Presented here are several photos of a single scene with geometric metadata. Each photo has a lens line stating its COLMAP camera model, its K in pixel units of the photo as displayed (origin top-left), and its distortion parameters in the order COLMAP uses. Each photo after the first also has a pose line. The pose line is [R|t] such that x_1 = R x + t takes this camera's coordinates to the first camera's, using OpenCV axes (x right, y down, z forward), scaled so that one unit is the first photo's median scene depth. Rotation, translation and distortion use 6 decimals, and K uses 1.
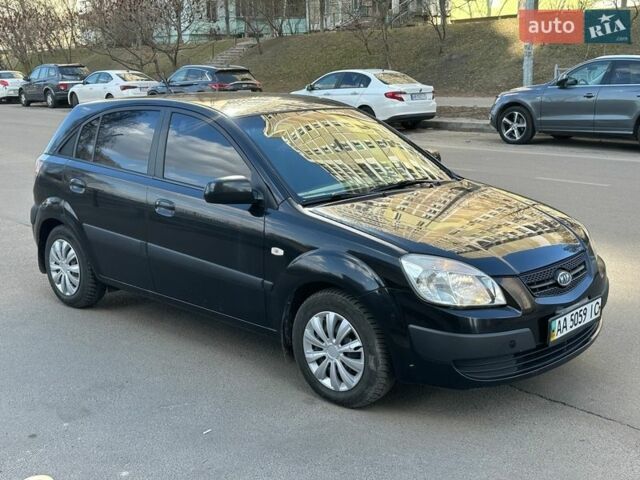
lens RADIAL K [[826.0, 0, 325.7], [0, 826.0, 218.8], [0, 0, 1]] dist [0.136674, 0.000000]
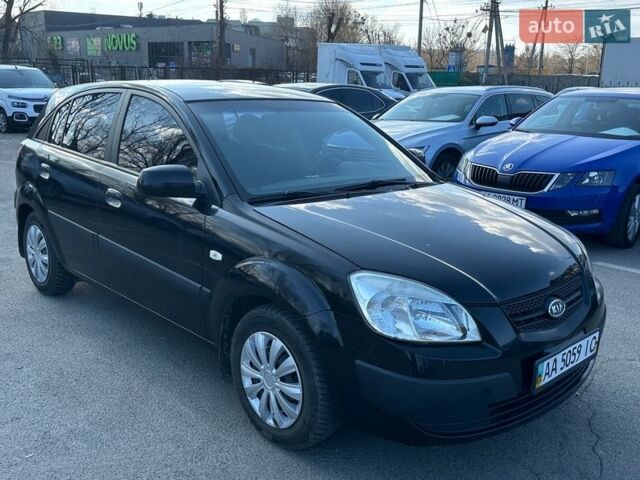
lens RADIAL K [[636.8, 0, 317.0], [0, 636.8, 239.2], [0, 0, 1]] dist [0.090508, 0.000000]
pose [[0.997281, 0.051945, -0.052264, 0.080603], [-0.049756, 0.997863, 0.042353, -0.010131], [0.054352, -0.039637, 0.997735, 0.355892]]
